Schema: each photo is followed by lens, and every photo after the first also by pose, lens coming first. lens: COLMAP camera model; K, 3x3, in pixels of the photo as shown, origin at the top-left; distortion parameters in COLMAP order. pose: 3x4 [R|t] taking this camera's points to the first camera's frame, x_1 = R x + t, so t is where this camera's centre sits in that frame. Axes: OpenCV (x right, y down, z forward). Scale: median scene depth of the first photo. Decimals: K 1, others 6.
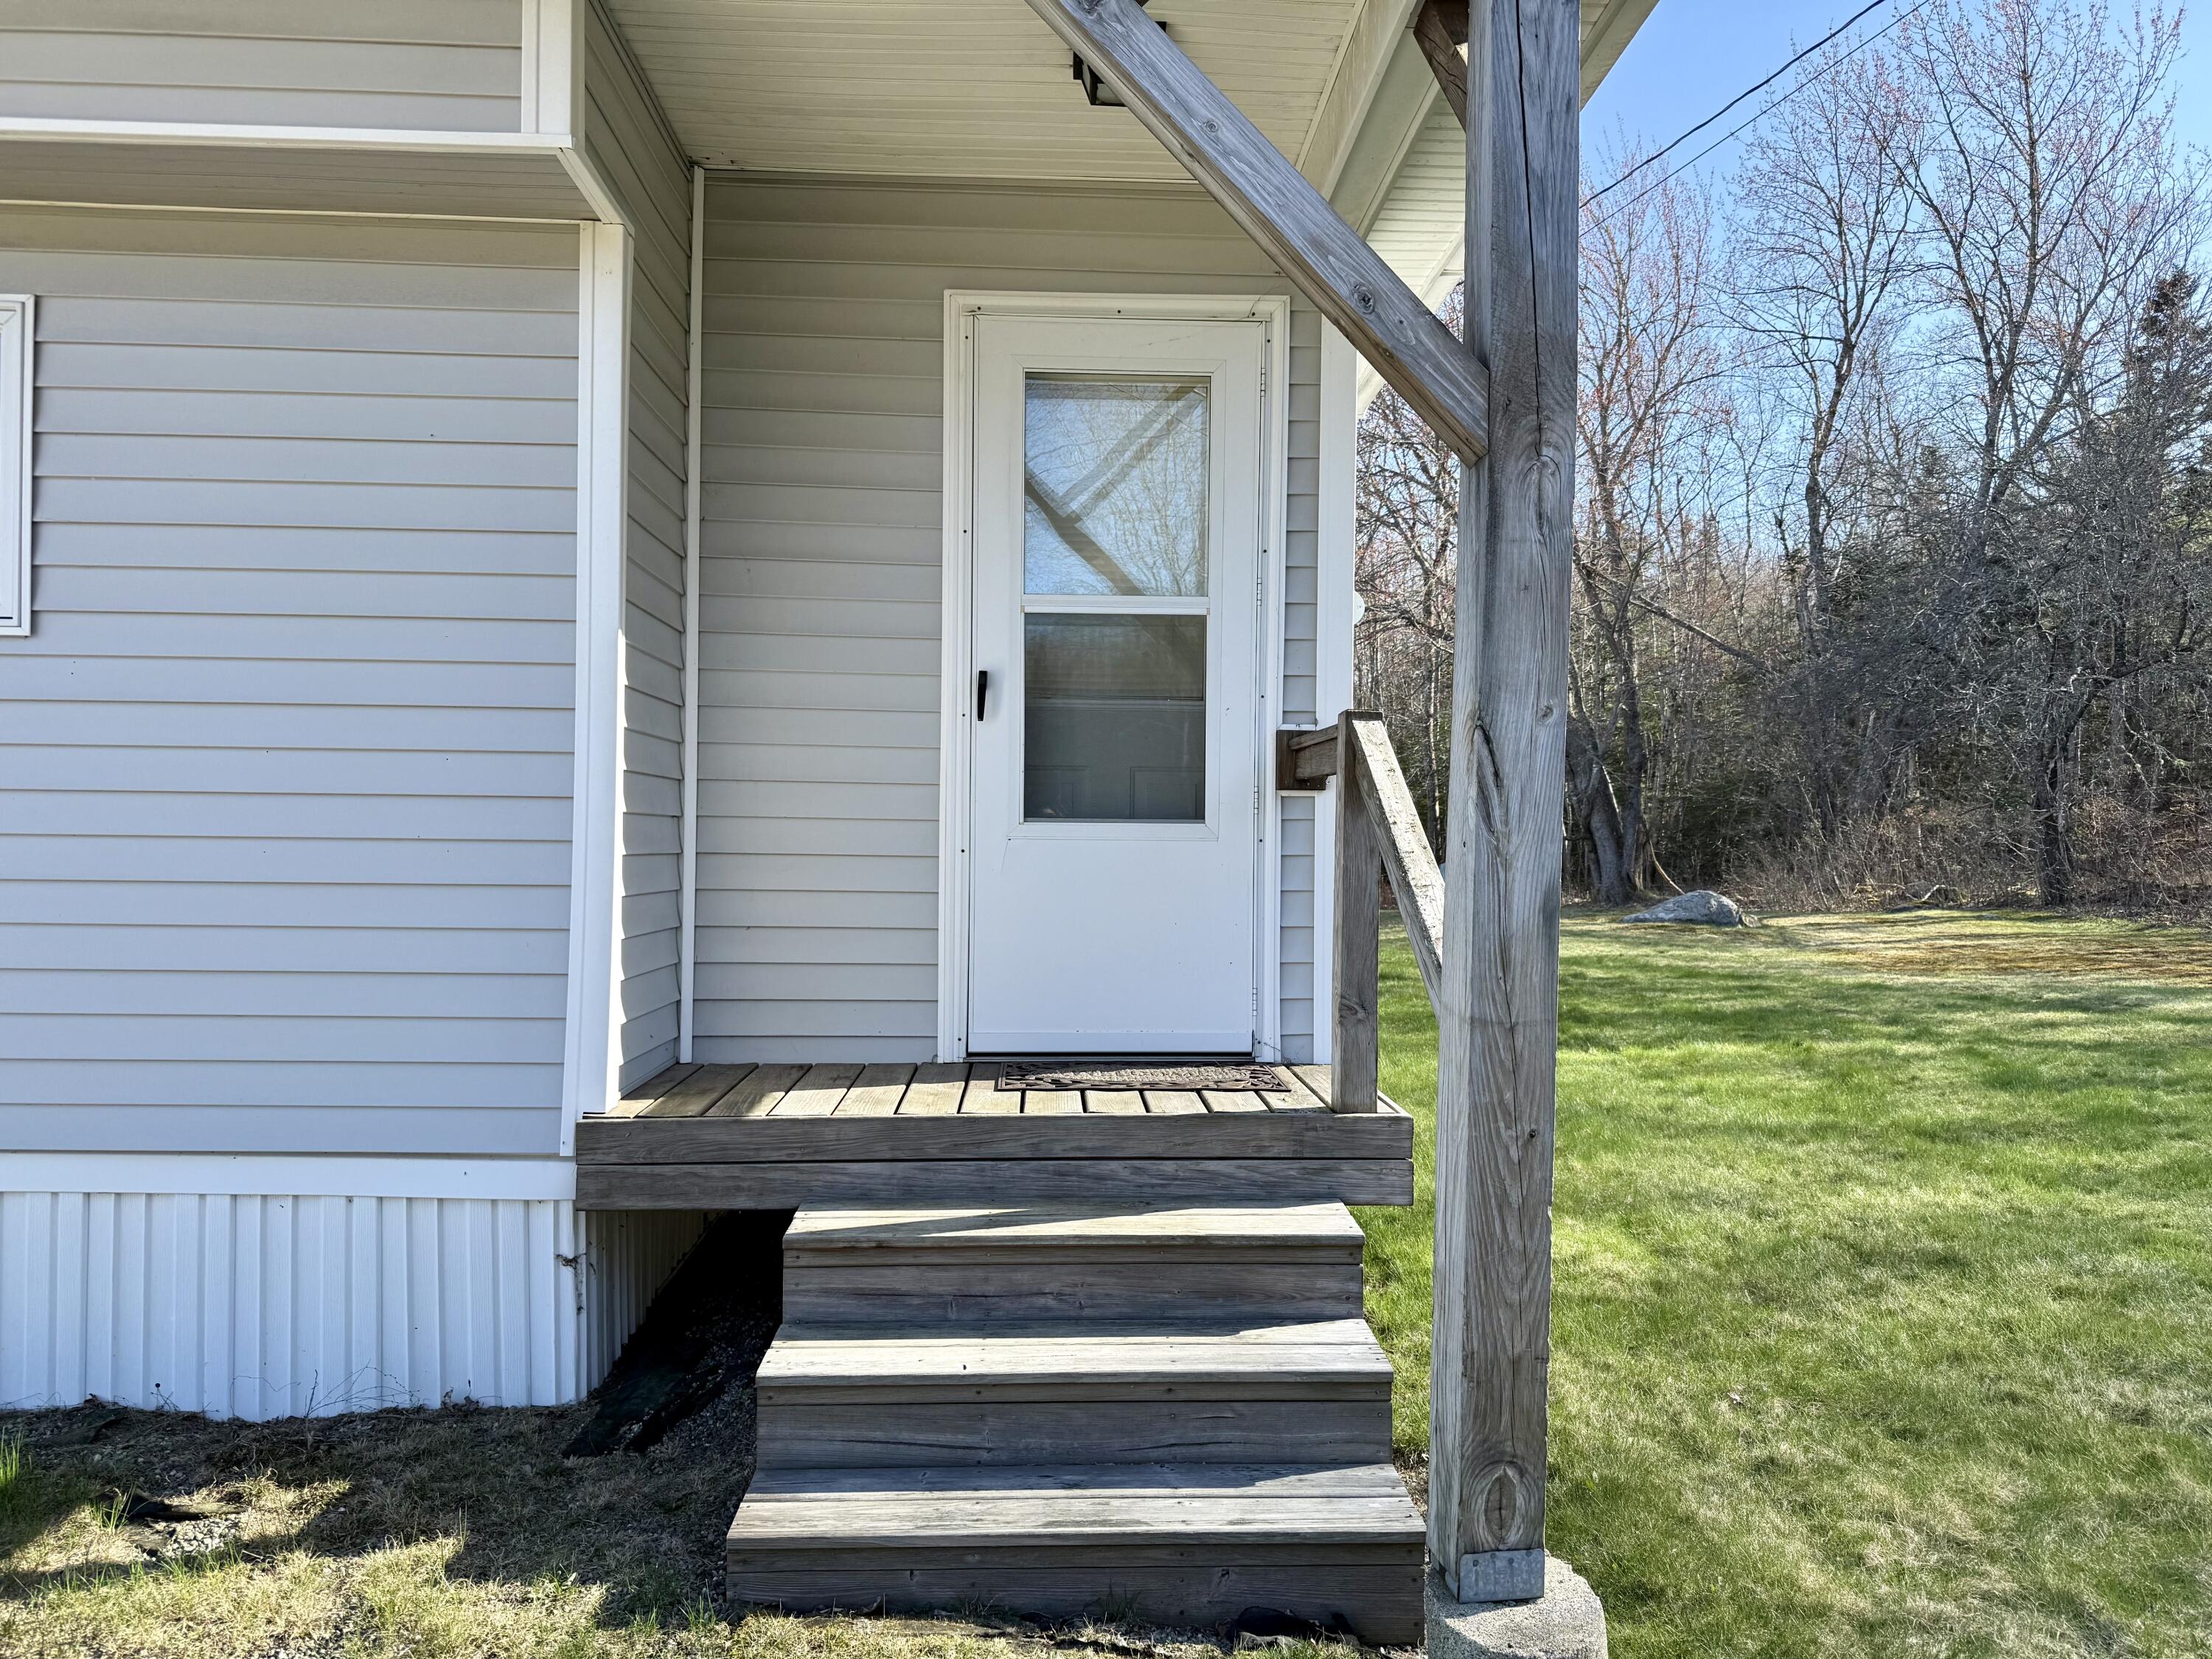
lens RADIAL K [[1532.3, 0, 1112.5], [0, 1532.3, 837.9], [0, 0, 1]] dist [0.025195, -0.017036]
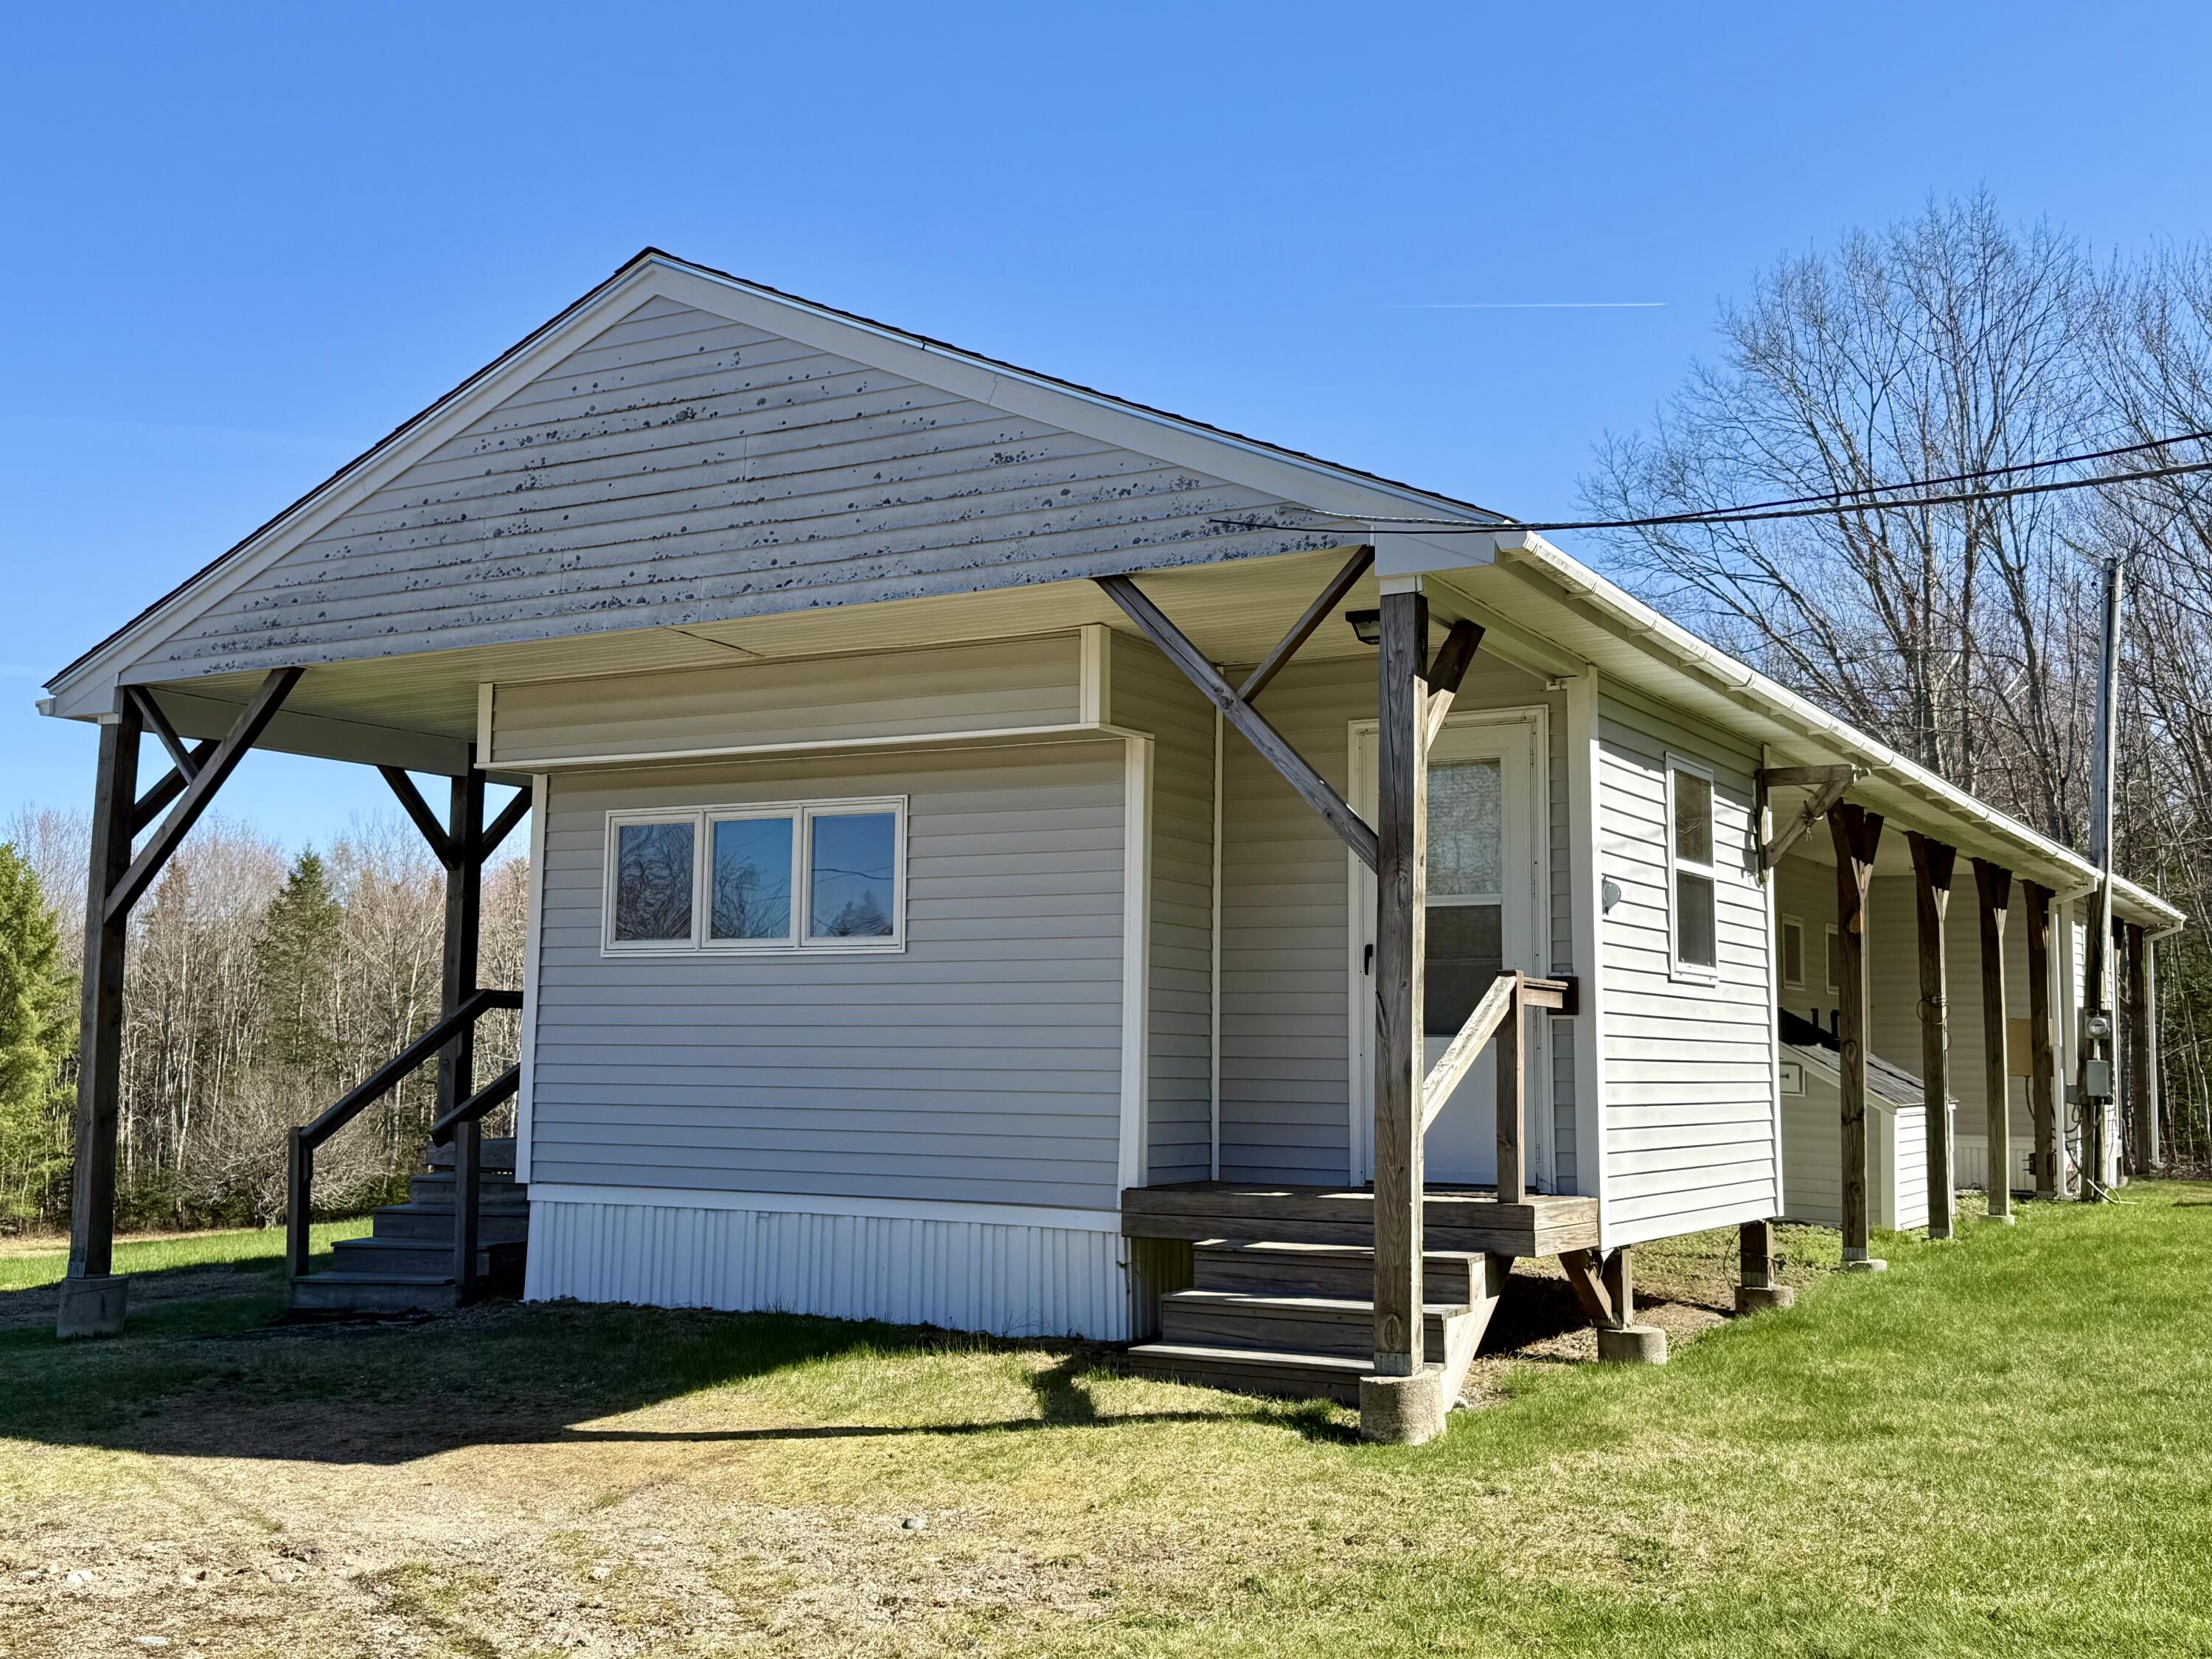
lens RADIAL K [[2332.6, 0, 1108.8], [0, 2332.6, 824.7], [0, 0, 1]] dist [0.057830, 0.000000]
pose [[0.838164, -0.056680, -0.542465, 1.274414], [-0.003749, 0.993964, -0.109647, 0.046289], [0.545406, 0.093935, 0.832892, -1.530128]]
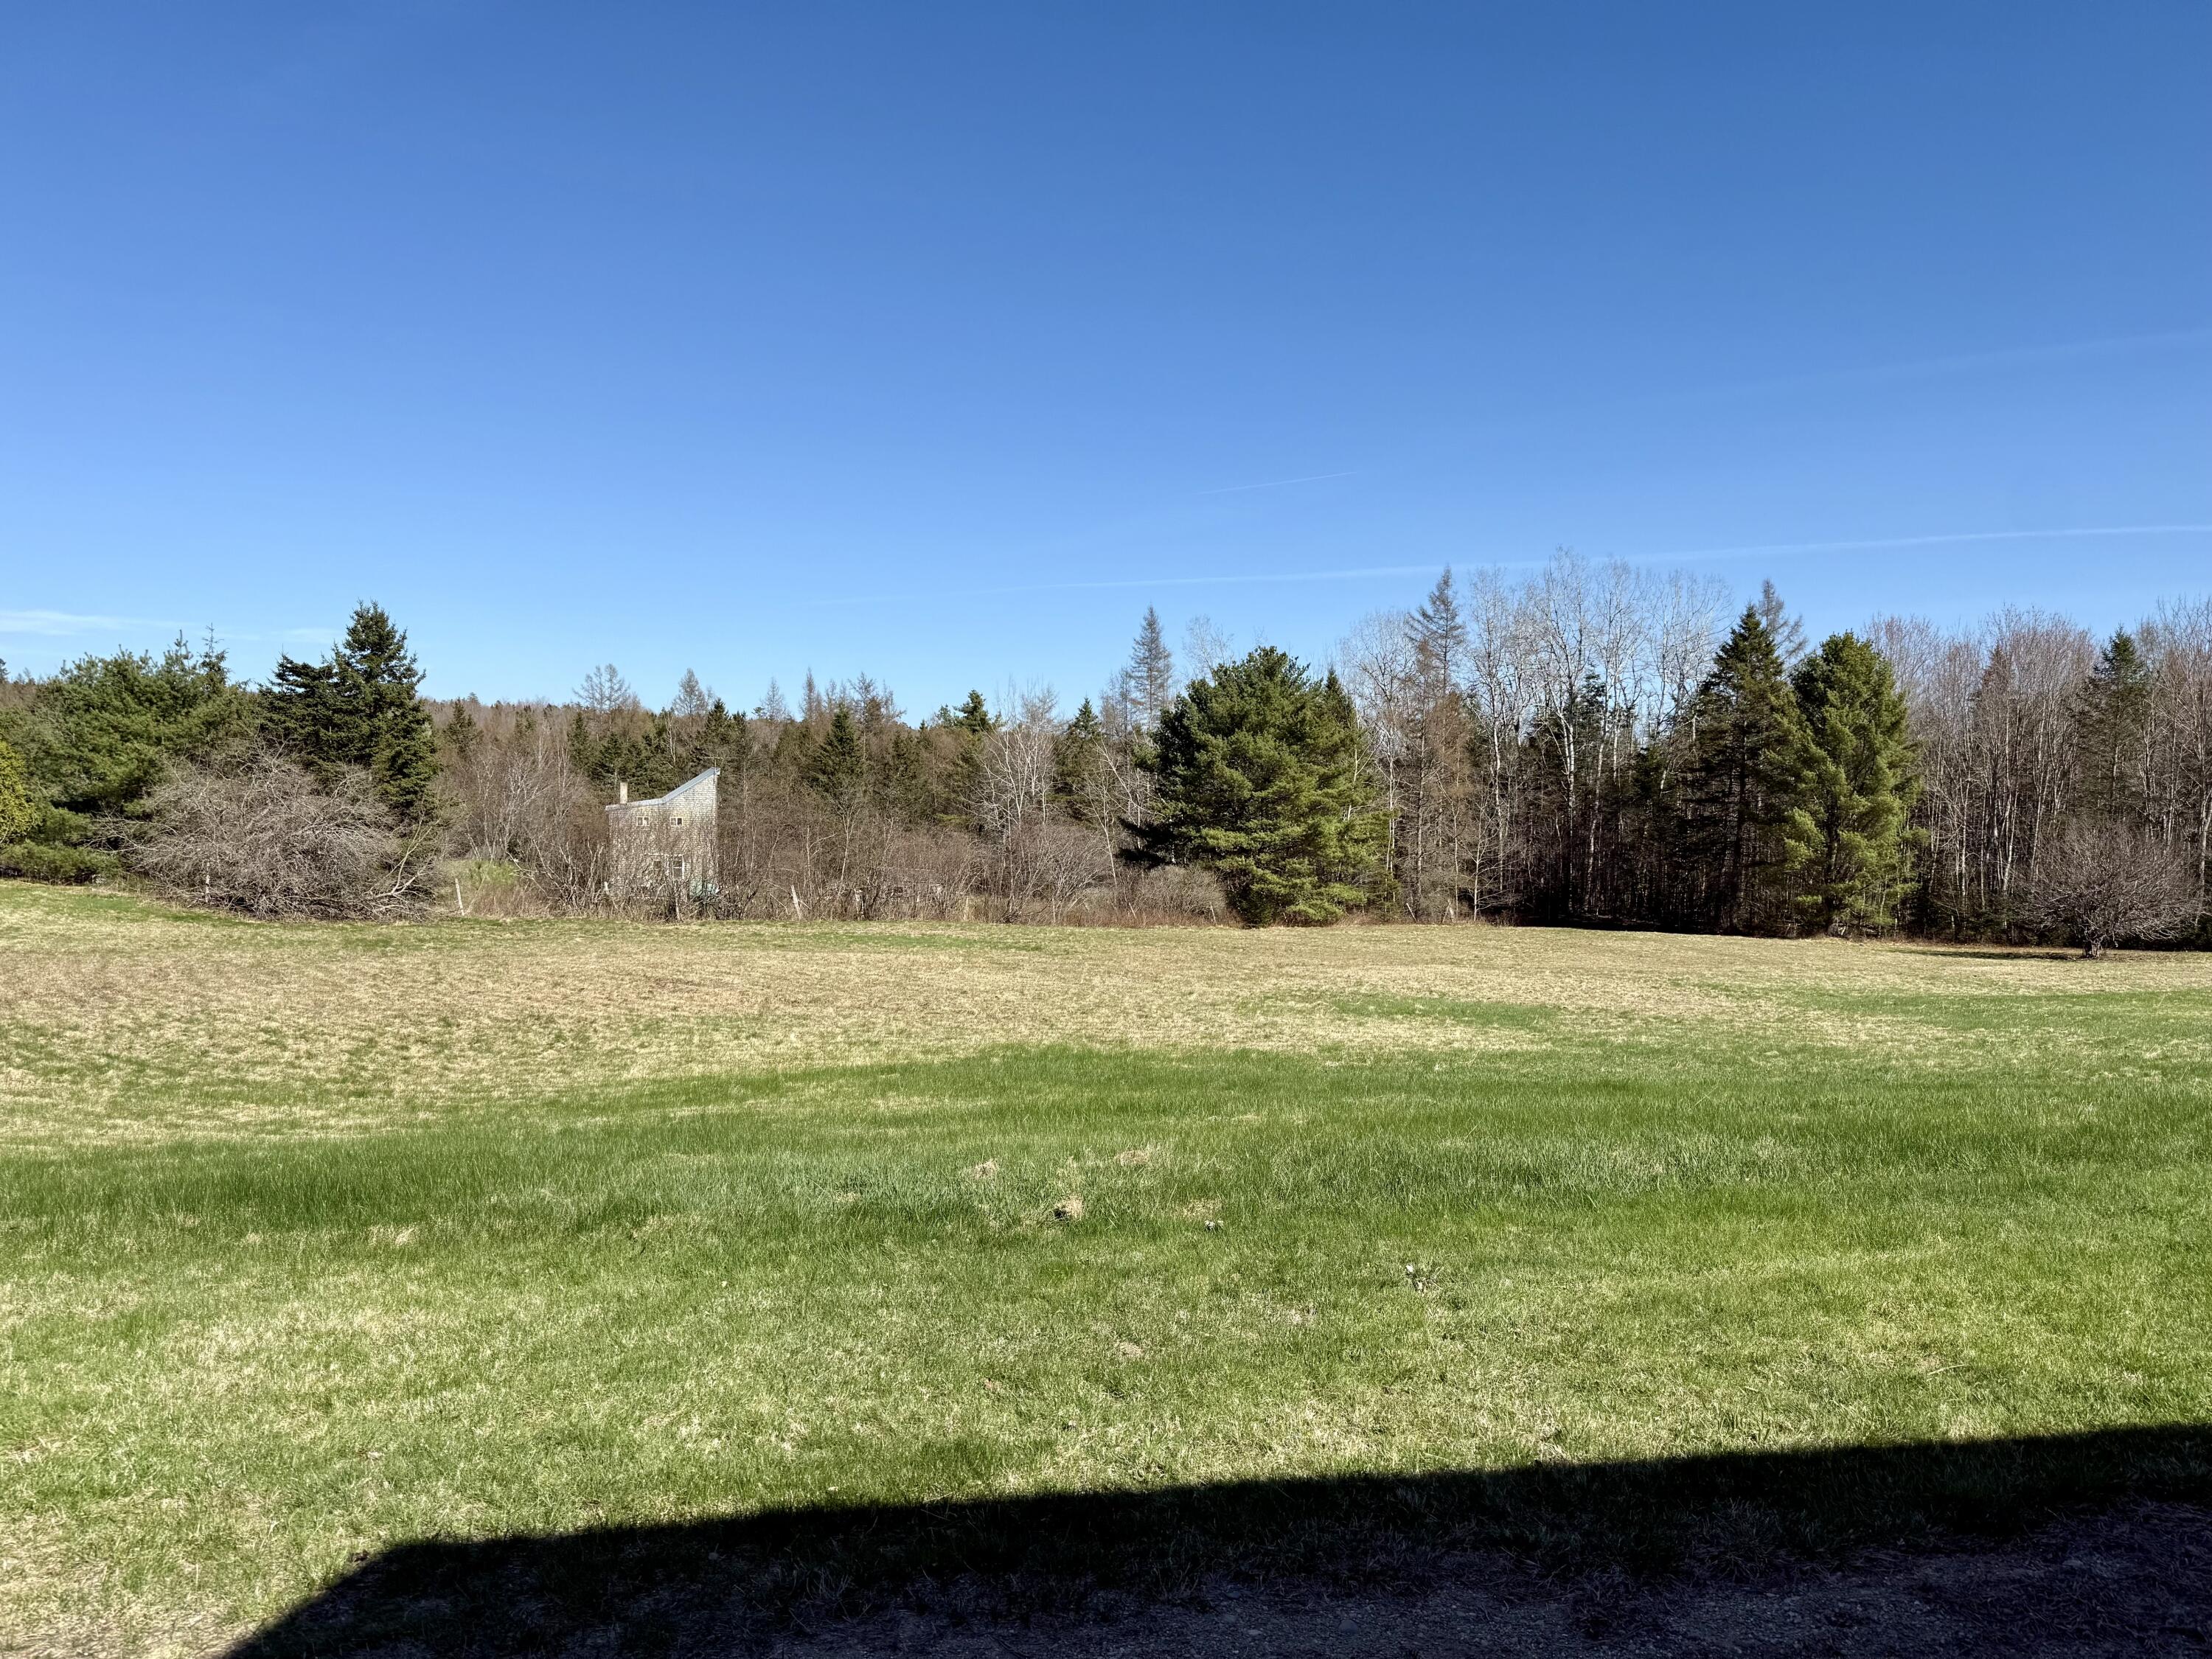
lens RADIAL K [[1532.3, 0, 1111.4], [0, 1532.3, 837.4], [0, 0, 1]] dist [0.025195, -0.017036]
pose [[0.118672, 0.024126, -0.992640, 0.900800], [-0.026510, 0.999425, 0.021122, 0.050305], [0.992580, 0.023808, 0.119244, -1.346350]]
